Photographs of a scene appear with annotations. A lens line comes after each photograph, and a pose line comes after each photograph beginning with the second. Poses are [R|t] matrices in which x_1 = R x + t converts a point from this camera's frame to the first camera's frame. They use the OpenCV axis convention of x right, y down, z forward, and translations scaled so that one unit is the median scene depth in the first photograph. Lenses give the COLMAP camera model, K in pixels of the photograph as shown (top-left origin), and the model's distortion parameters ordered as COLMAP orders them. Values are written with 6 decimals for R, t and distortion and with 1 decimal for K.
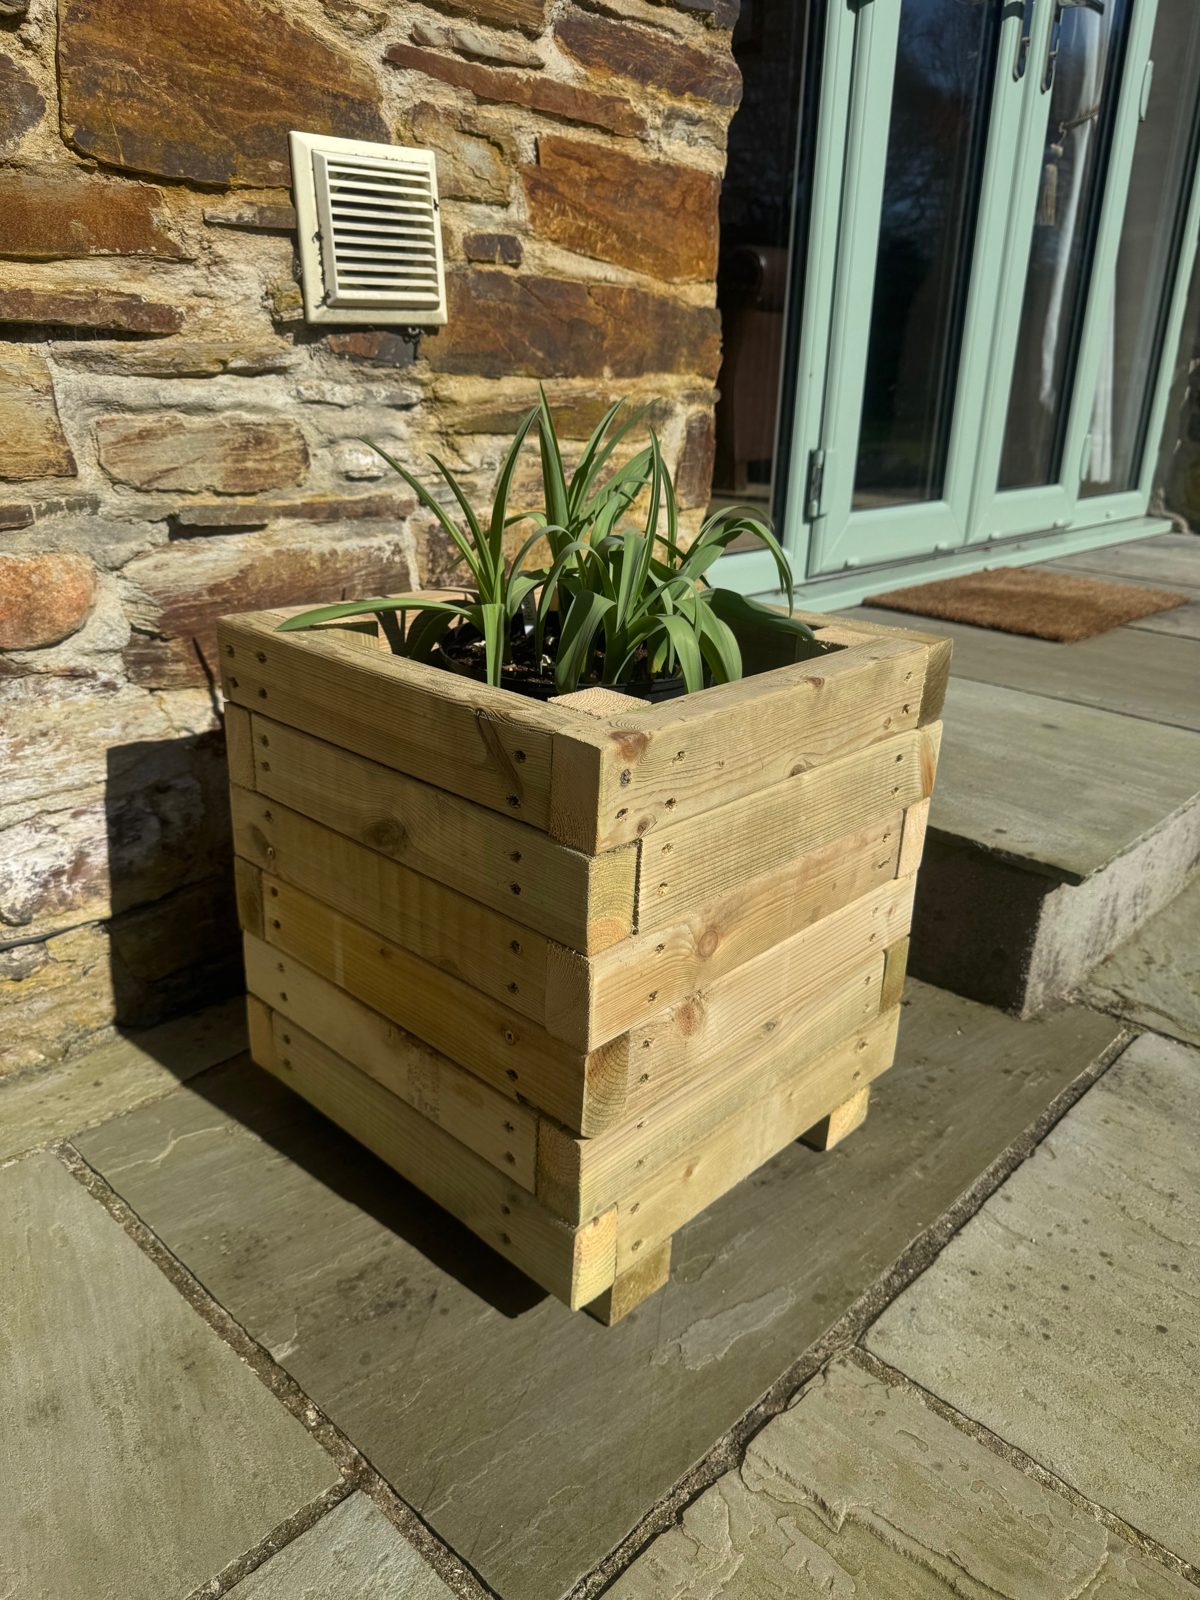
lens RADIAL K [[1173.7, 0, 602.3], [0, 1173.7, 808.1], [0, 0, 1]] dist [0.000396, -0.005850]
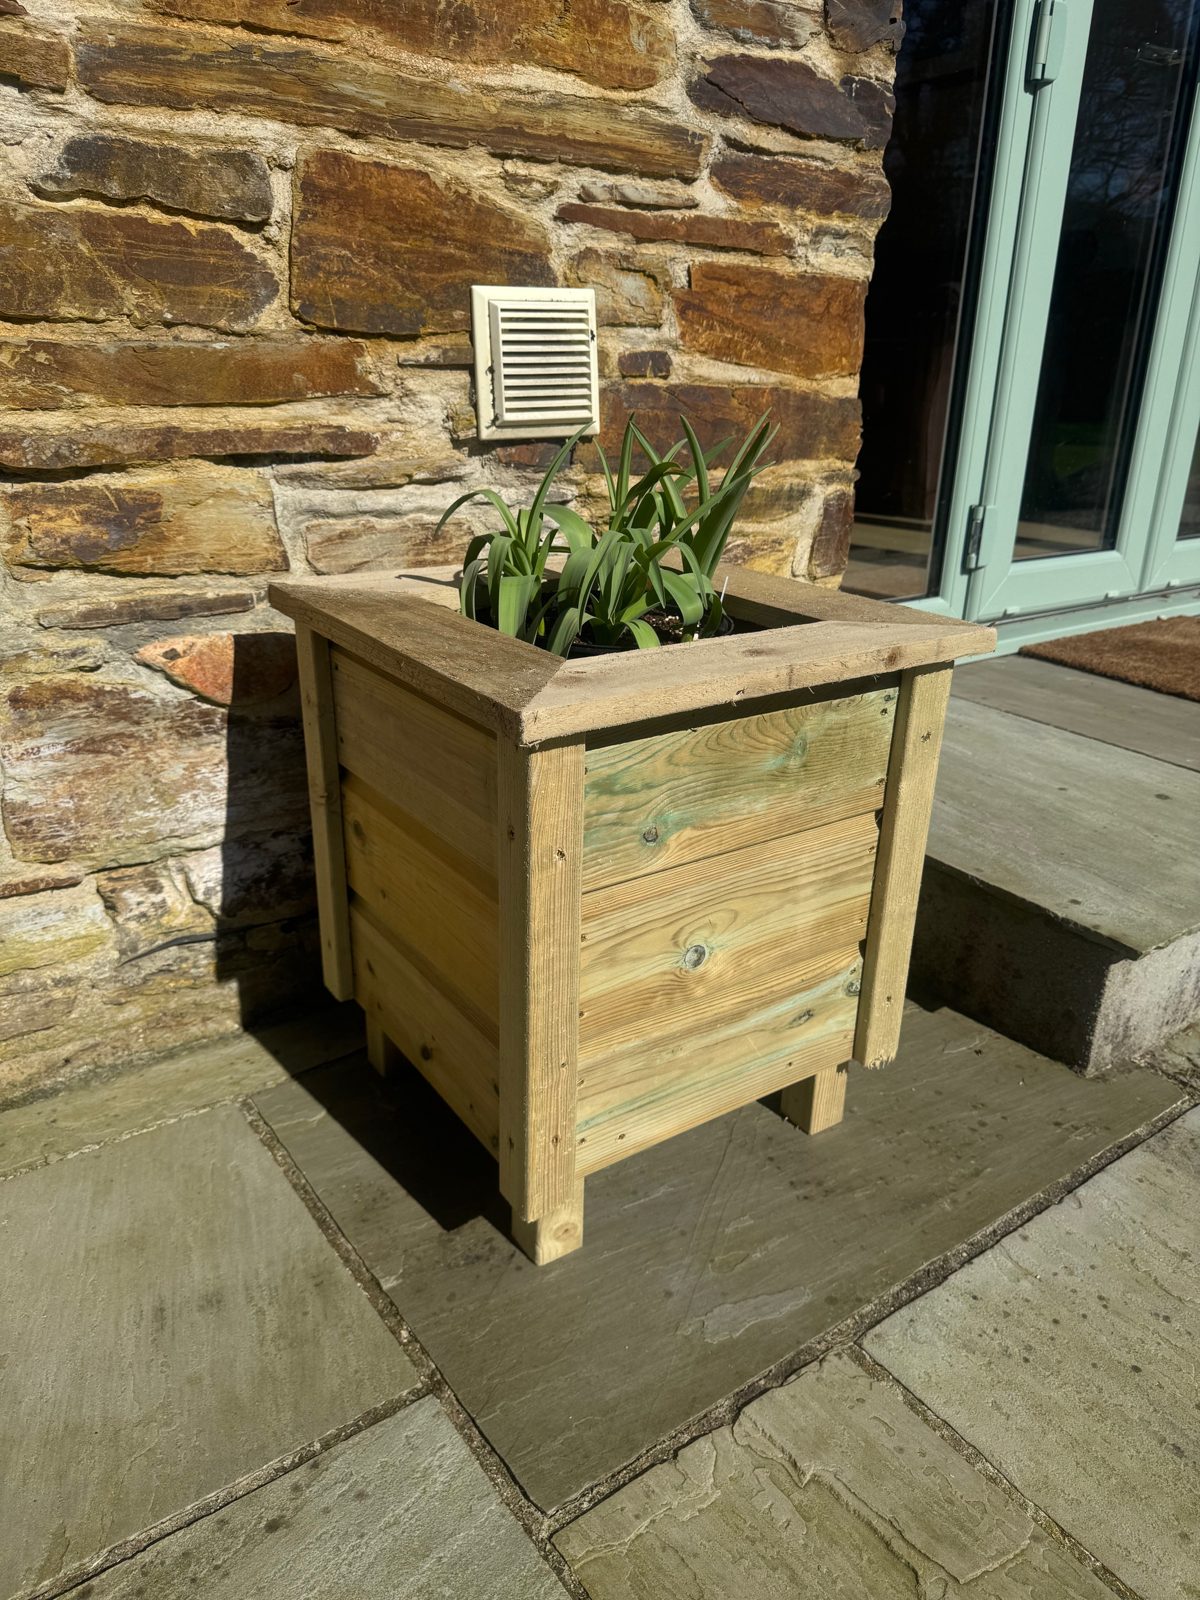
lens RADIAL K [[1164.8, 0, 600.0], [0, 1164.8, 800.0], [0, 0, 1]] dist [0.009336, -0.009674]
pose [[0.983040, 0.062507, -0.172410, 0.098147], [-0.062848, 0.998017, 0.003489, -0.055522], [0.172287, 0.007406, 0.985019, -0.150446]]
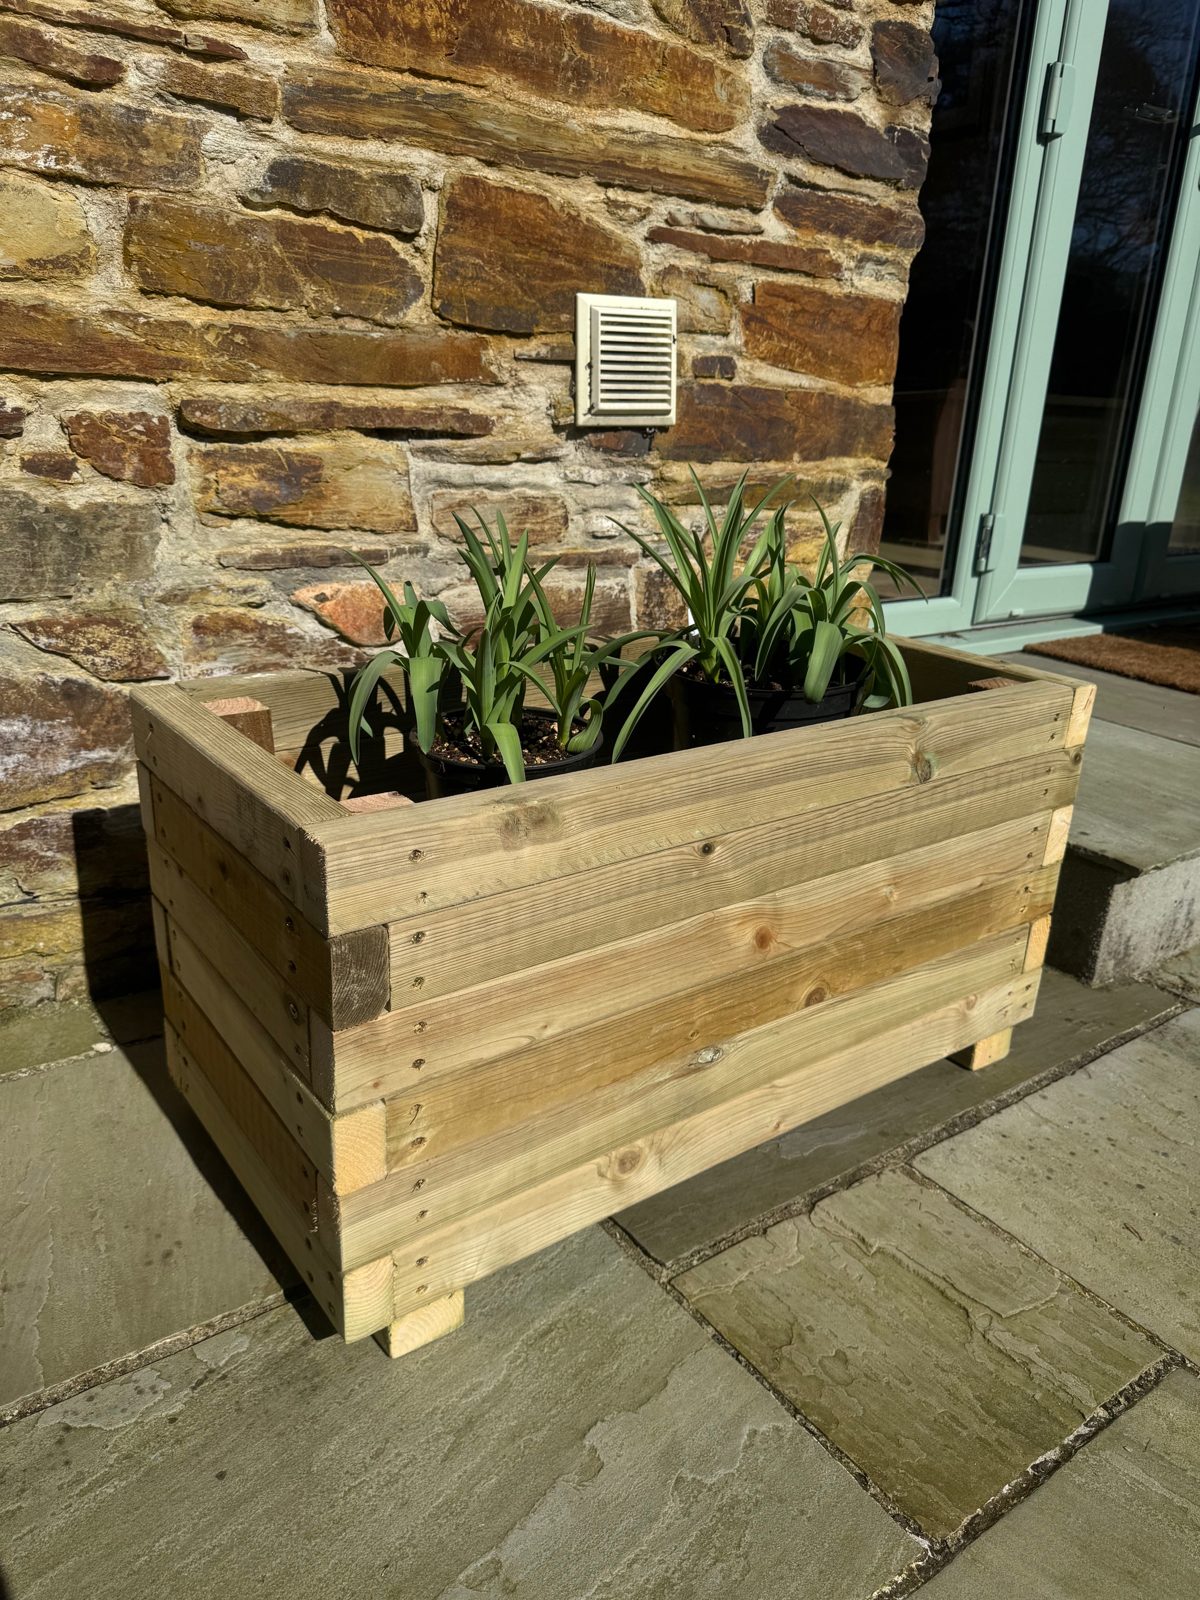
lens RADIAL K [[1158.6, 0, 592.7], [0, 1158.6, 799.6], [0, 0, 1]] dist [0.020232, -0.023897]
pose [[0.982614, 0.077367, -0.168770, 0.035681], [-0.082754, 0.996254, -0.025111, 0.064145], [0.166195, 0.038640, 0.985336, -0.339338]]
